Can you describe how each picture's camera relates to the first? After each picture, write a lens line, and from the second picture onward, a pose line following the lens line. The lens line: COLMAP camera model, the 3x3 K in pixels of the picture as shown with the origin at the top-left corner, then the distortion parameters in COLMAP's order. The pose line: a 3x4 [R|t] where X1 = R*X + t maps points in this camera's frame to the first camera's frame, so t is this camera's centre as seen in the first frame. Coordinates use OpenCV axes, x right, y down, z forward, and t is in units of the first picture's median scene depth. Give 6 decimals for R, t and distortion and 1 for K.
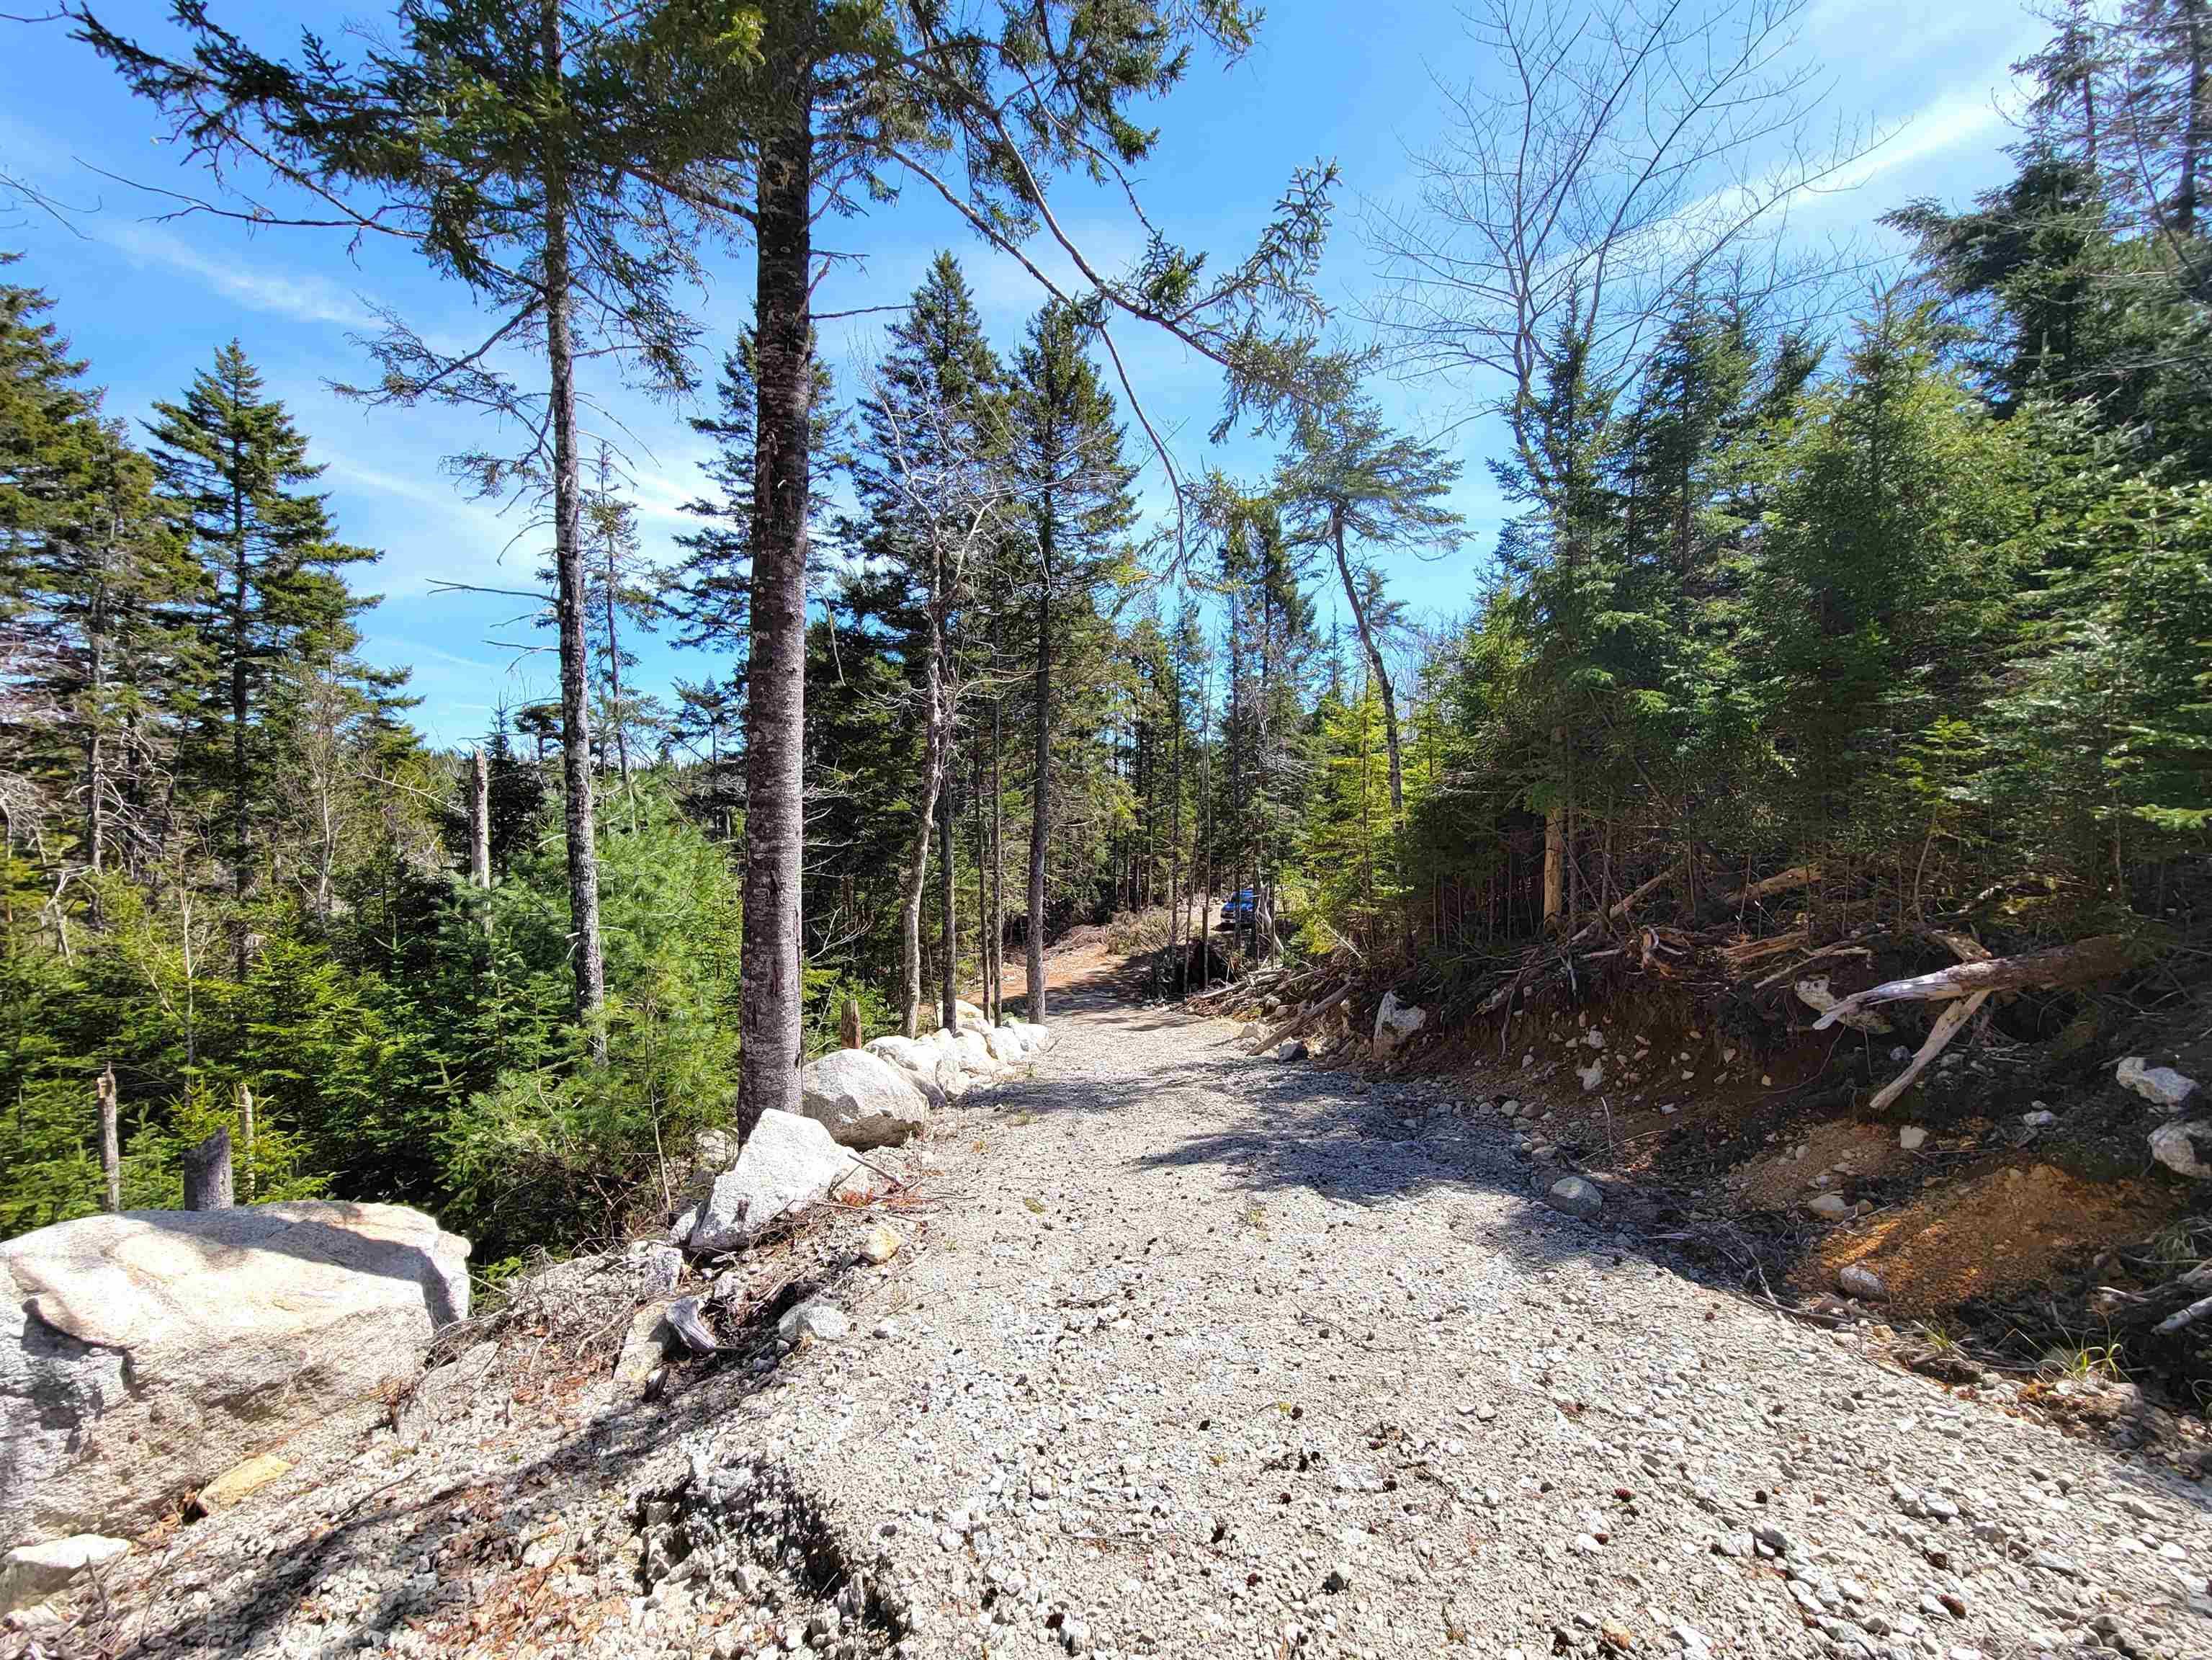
lens RADIAL K [[913.1, 0, 1106.0], [0, 913.1, 830.0], [0, 0, 1]] dist [0.000638, 0.000112]
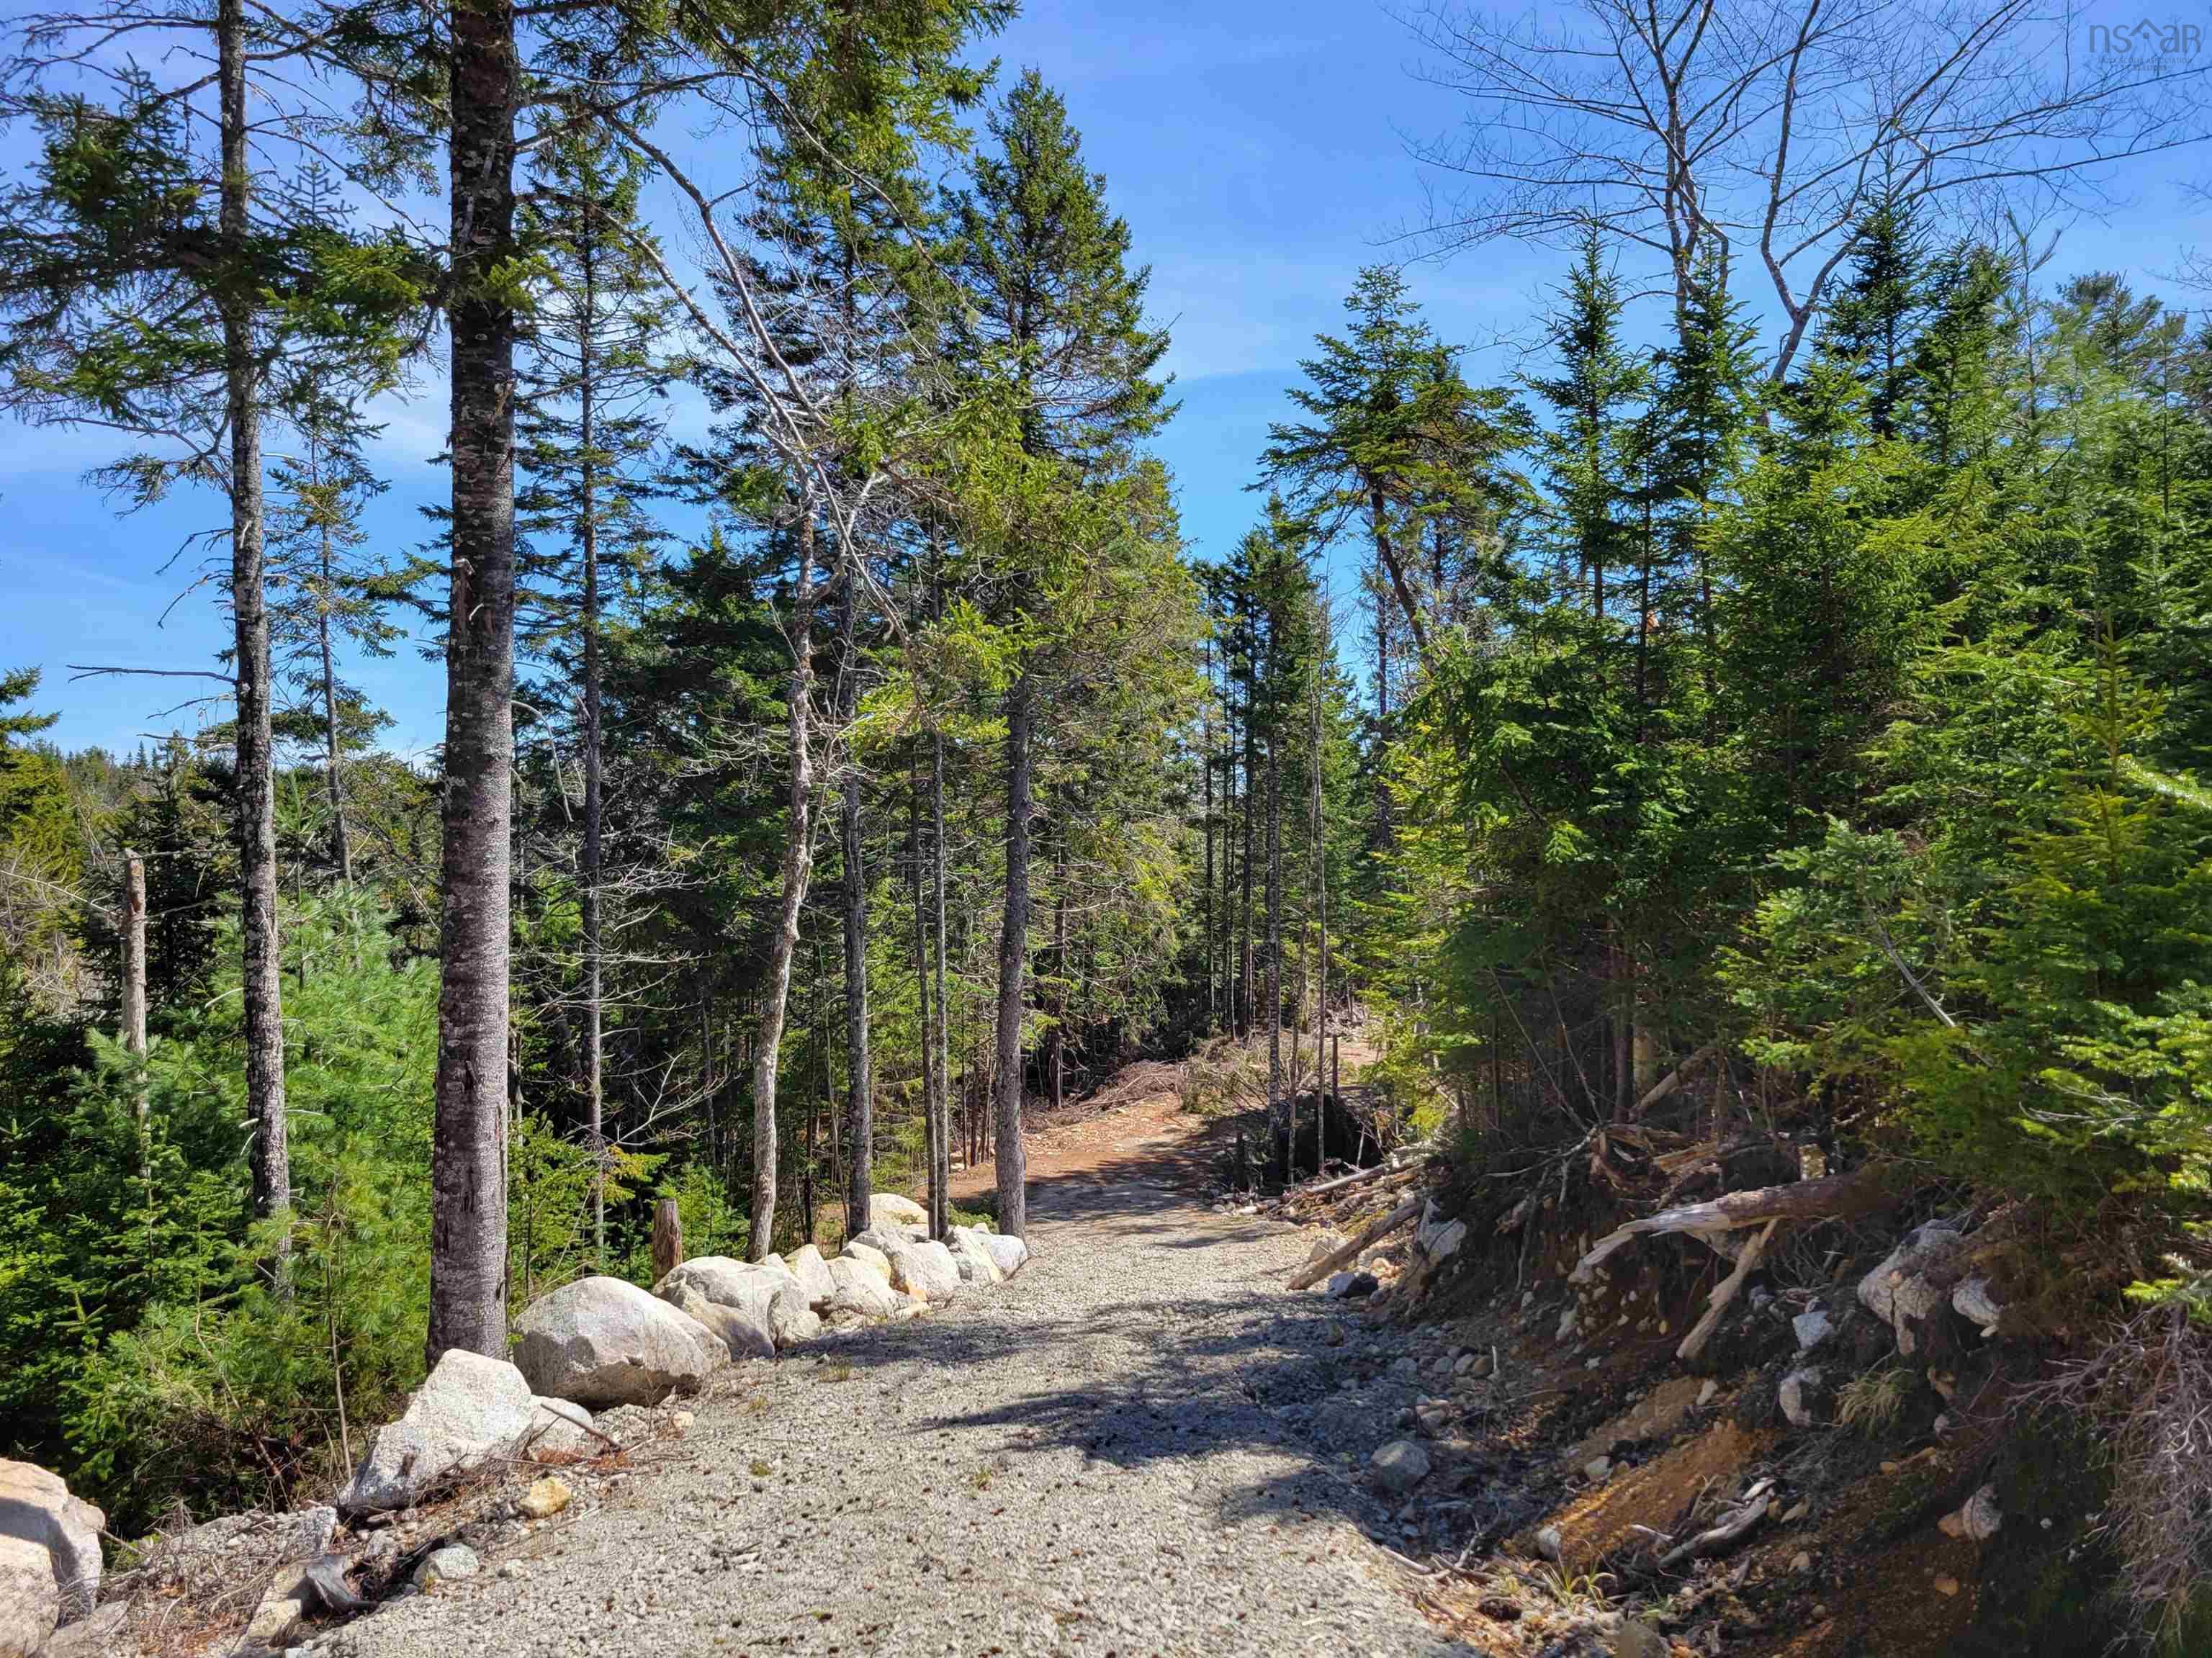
lens RADIAL K [[1667.3, 0, 1138.8], [0, 1667.3, 819.5], [0, 0, 1]] dist [0.042268, -0.012547]
pose [[0.997479, -0.009643, -0.070297, 0.274352], [0.007441, 0.999475, -0.031520, -0.094480], [0.070565, 0.030918, 0.997028, -0.379442]]
